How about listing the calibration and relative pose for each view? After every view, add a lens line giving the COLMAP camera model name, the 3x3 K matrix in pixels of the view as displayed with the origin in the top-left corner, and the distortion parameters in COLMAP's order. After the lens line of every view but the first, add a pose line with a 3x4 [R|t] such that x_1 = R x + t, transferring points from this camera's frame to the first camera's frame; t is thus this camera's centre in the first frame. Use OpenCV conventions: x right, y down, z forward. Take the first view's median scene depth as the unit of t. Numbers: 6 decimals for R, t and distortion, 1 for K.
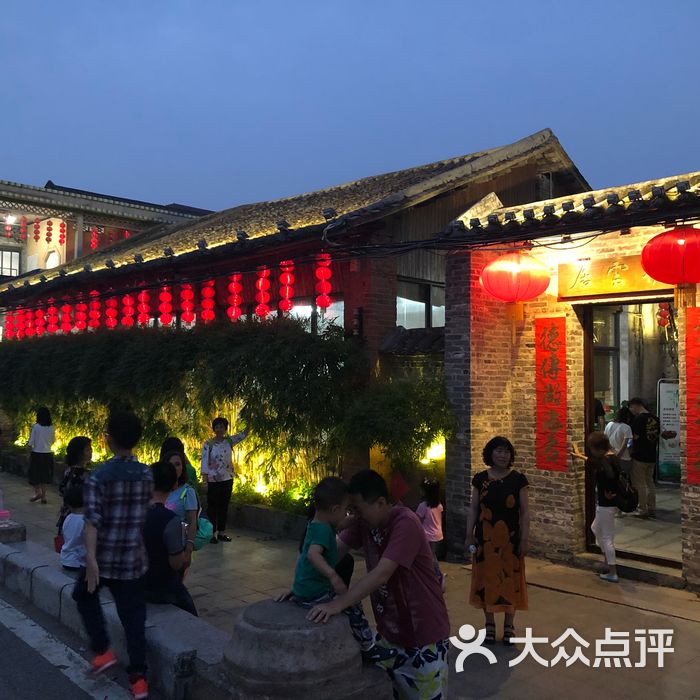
lens RADIAL K [[757.7, 0, 340.6], [0, 757.7, 329.8], [0, 0, 1]] dist [0.009207, 0.000000]
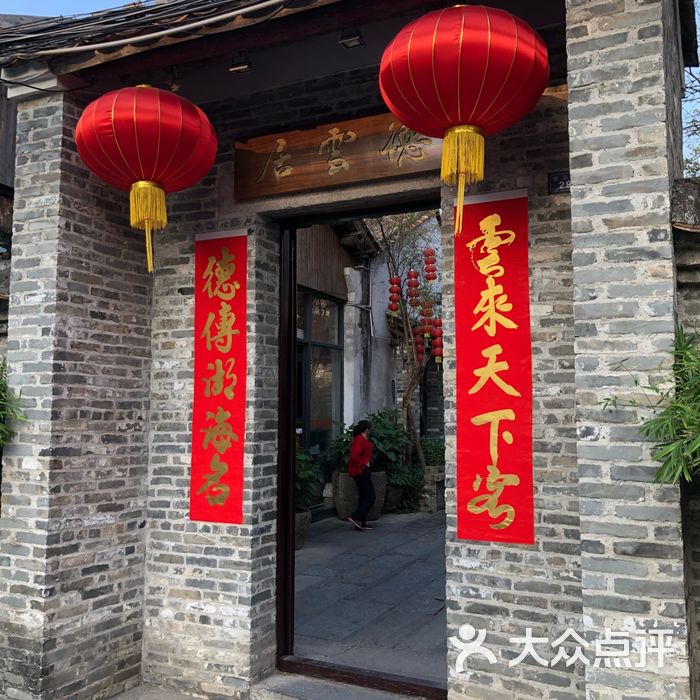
lens RADIAL K [[757.7, 0, 342.3], [0, 757.7, 339.0], [0, 0, 1]] dist [0.009207, 0.000000]
pose [[0.940328, 0.024279, 0.339402, 0.176908], [-0.015138, 0.999448, -0.029557, 0.071181], [-0.339932, 0.022655, 0.940177, 0.465405]]
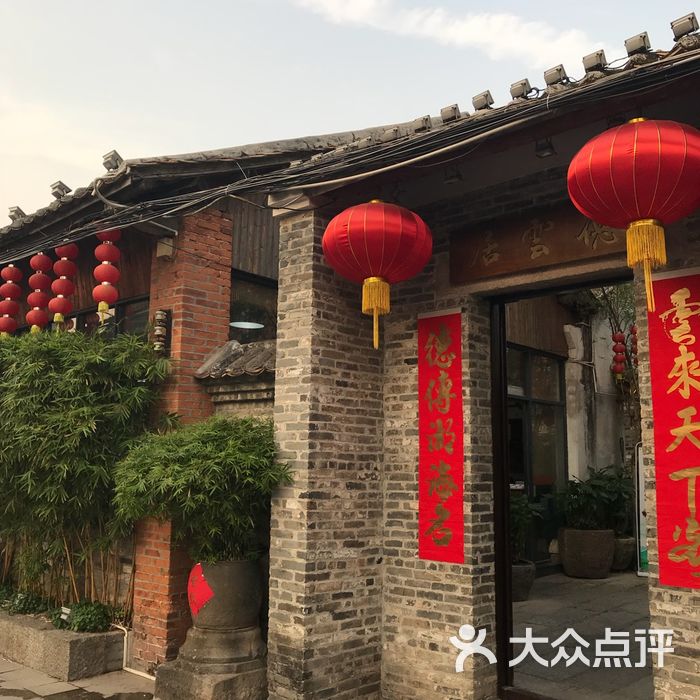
lens RADIAL K [[759.3, 0, 347.6], [0, 759.3, 335.3], [0, 0, 1]] dist [0.020908, 0.000000]
pose [[0.998306, 0.015450, 0.056102, 0.163888], [-0.009655, 0.994723, -0.102144, 0.066643], [-0.057384, 0.101429, 0.993186, 0.371139]]
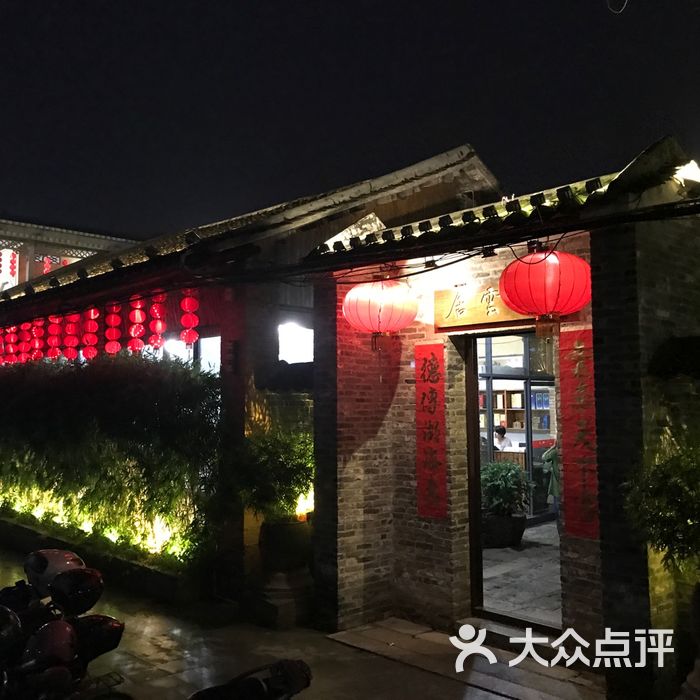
lens RADIAL K [[759.3, 0, 334.1], [0, 759.3, 329.1], [0, 0, 1]] dist [0.020908, 0.000000]
pose [[0.999748, -0.015851, -0.015916, 0.180526], [0.015296, 0.999291, -0.034403, -0.012013], [0.016450, 0.034151, 0.999281, 0.100833]]
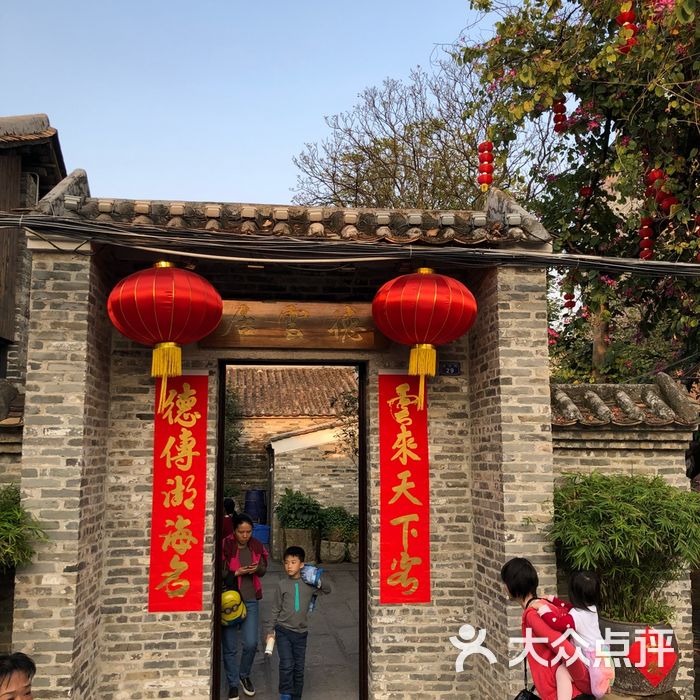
lens RADIAL K [[757.7, 0, 346.8], [0, 757.7, 346.0], [0, 0, 1]] dist [0.009207, 0.000000]
pose [[0.602814, 0.092479, 0.792504, -0.165919], [-0.044471, 0.995611, -0.082353, 0.006778], [-0.796641, 0.014400, 0.604281, 0.484809]]
